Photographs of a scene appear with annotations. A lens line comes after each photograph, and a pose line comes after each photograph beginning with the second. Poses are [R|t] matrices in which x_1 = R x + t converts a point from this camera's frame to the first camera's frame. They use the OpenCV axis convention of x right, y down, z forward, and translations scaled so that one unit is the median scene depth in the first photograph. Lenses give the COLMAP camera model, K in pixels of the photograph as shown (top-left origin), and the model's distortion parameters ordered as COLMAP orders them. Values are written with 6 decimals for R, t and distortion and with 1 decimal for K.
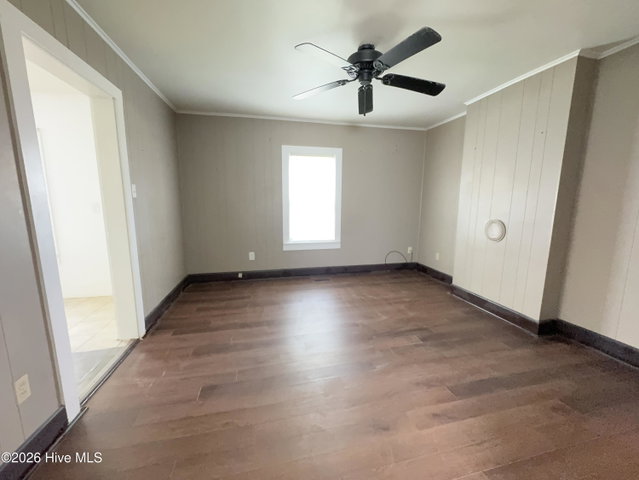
lens RADIAL K [[259.8, 0, 319.2], [0, 259.8, 237.1], [0, 0, 1]] dist [0.000285, 0.000262]
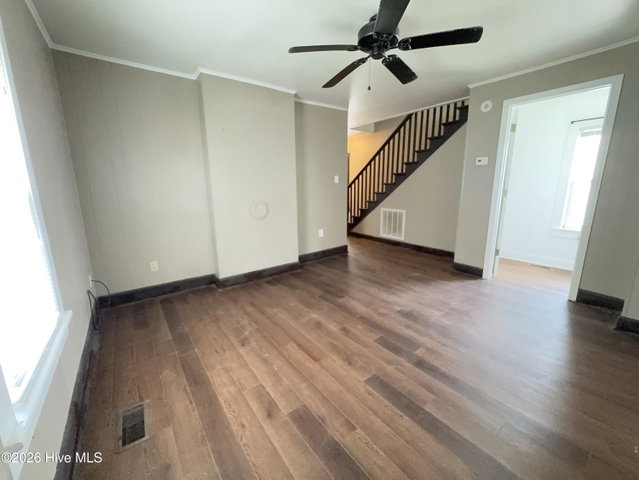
lens RADIAL K [[259.8, 0, 319.2], [0, 259.8, 237.1], [0, 0, 1]] dist [0.000285, 0.000262]
pose [[-0.415421, -0.181635, 0.891310, -0.501632], [0.142153, 0.954859, 0.260840, -0.178416], [-0.898453, 0.235061, -0.370849, 1.231654]]
